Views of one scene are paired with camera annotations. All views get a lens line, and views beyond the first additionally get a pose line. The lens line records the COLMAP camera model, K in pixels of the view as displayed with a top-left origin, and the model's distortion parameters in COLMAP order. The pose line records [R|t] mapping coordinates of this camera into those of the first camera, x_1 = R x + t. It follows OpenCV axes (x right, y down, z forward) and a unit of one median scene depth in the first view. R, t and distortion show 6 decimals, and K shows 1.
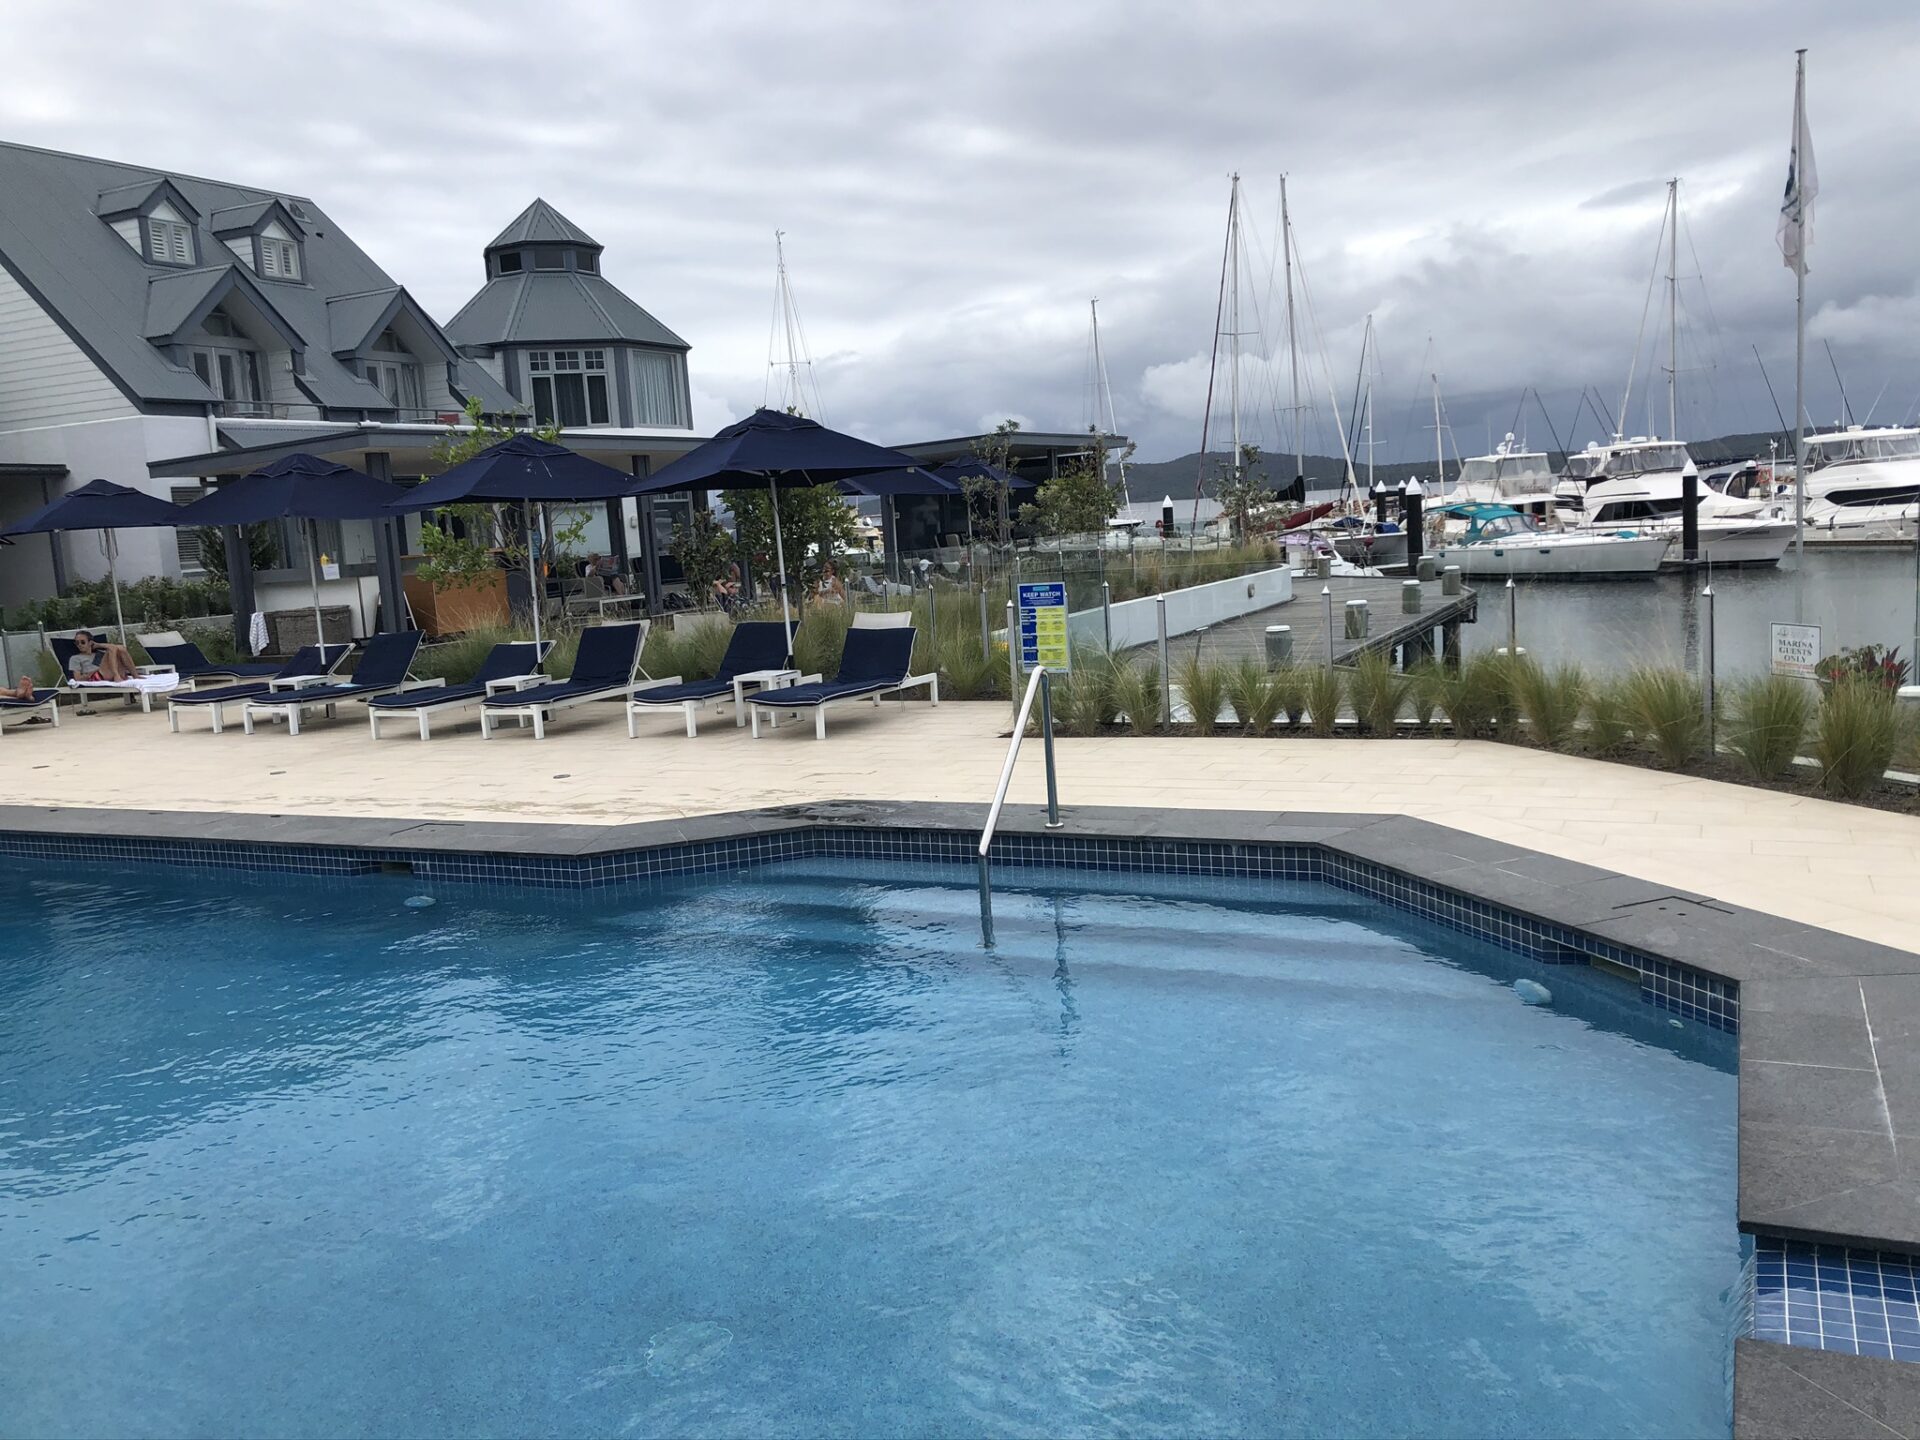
lens RADIAL K [[1553.3, 0, 968.6], [0, 1553.3, 714.2], [0, 0, 1]] dist [0.010962, 0.014847]
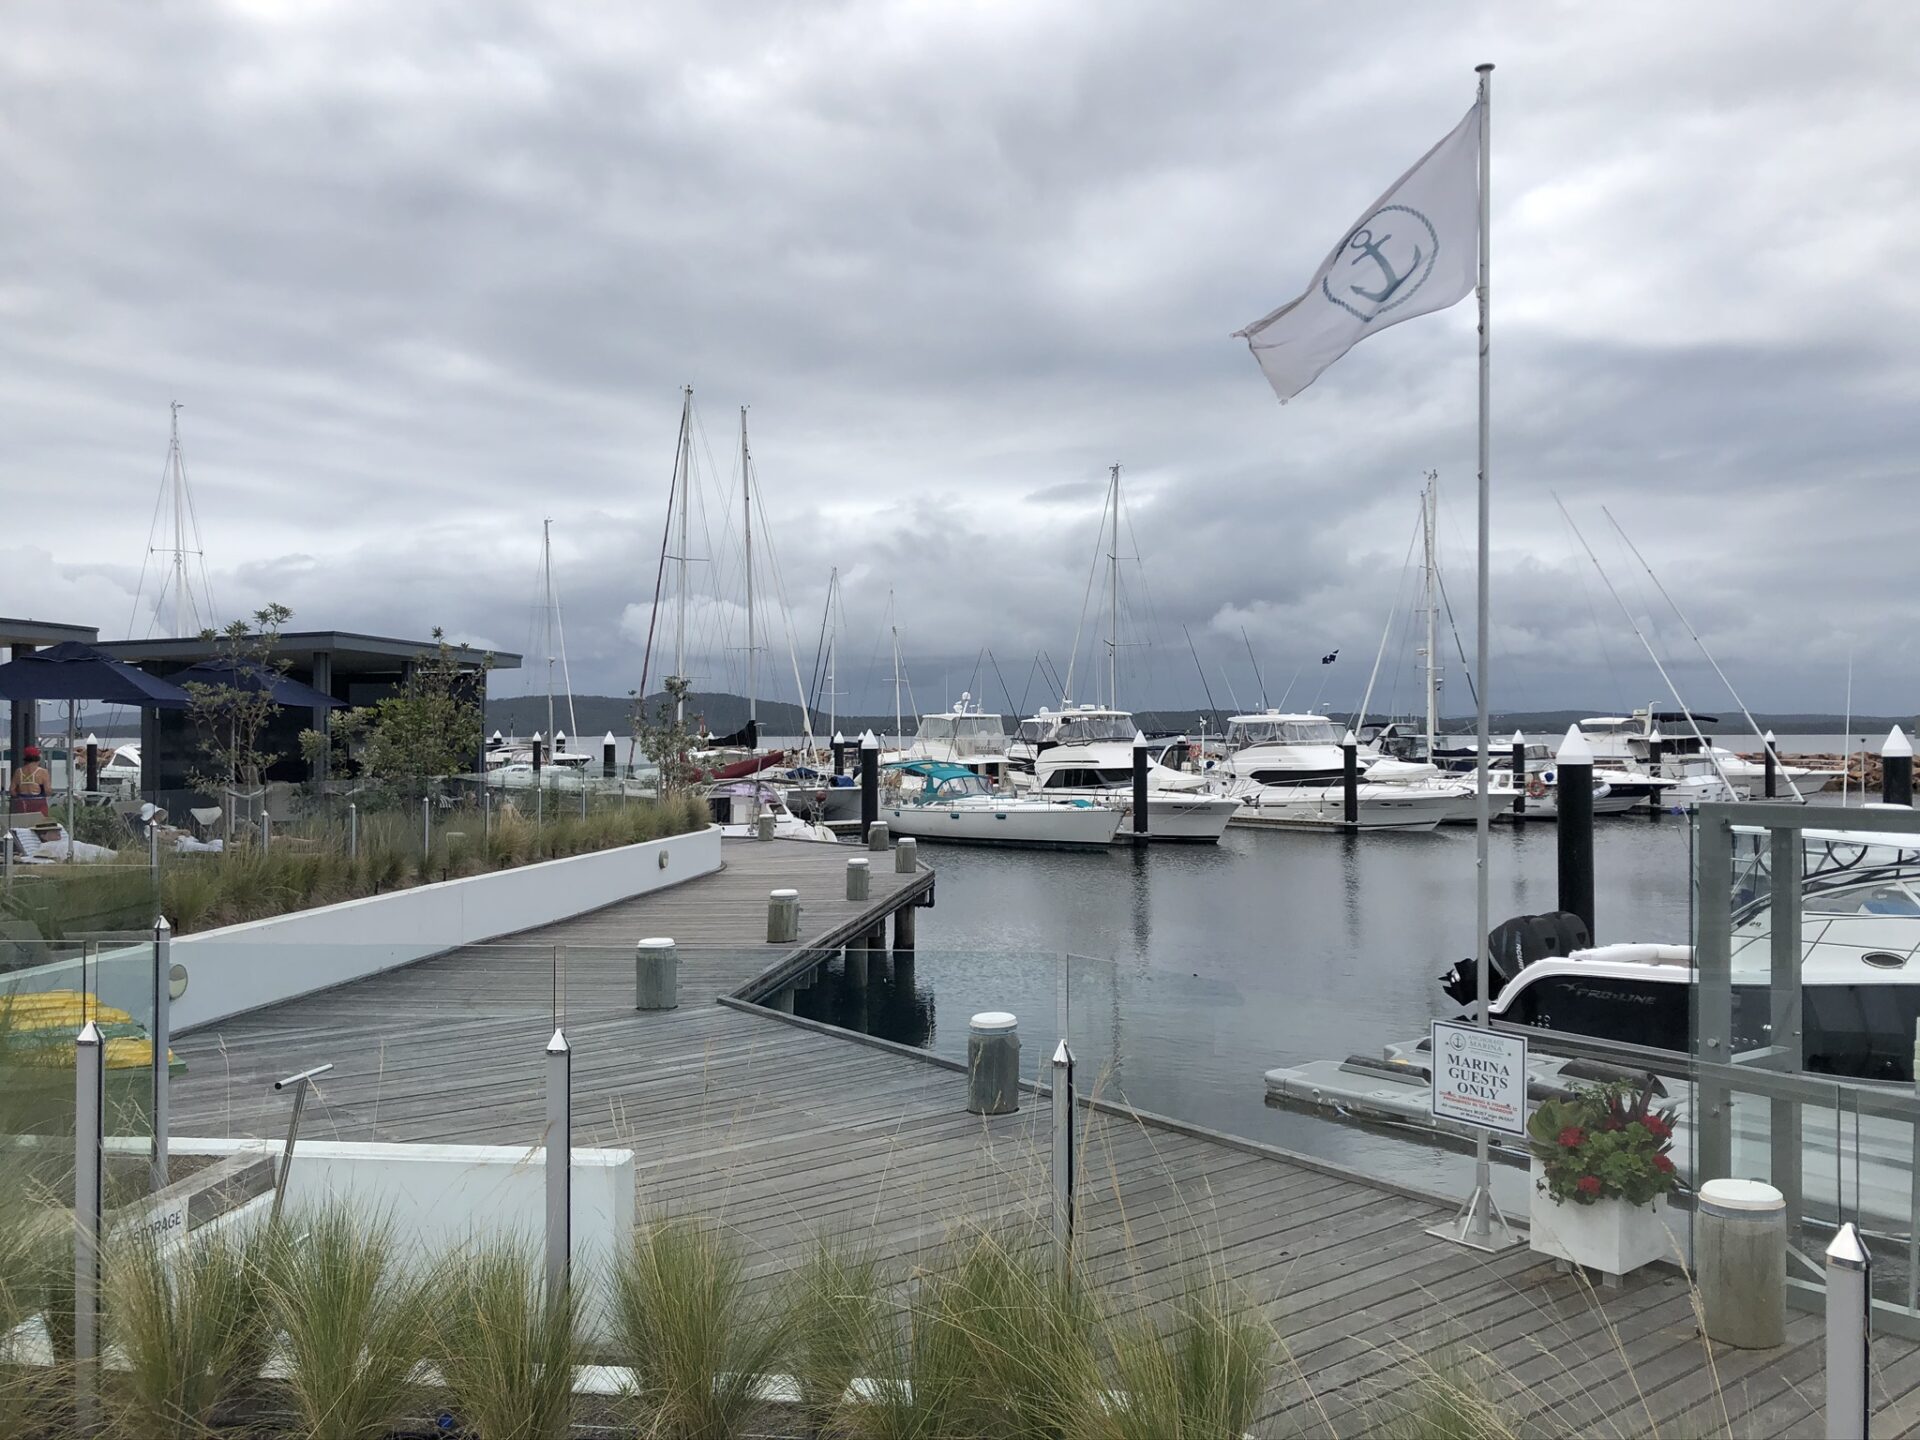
lens RADIAL K [[1553.3, 0, 968.6], [0, 1553.3, 714.2], [0, 0, 1]] dist [0.010962, 0.014847]
pose [[0.941711, 0.068061, 0.329466, 0.033976], [-0.016752, 0.987594, -0.156135, -0.017127], [-0.336005, 0.141514, 0.931168, 0.110637]]
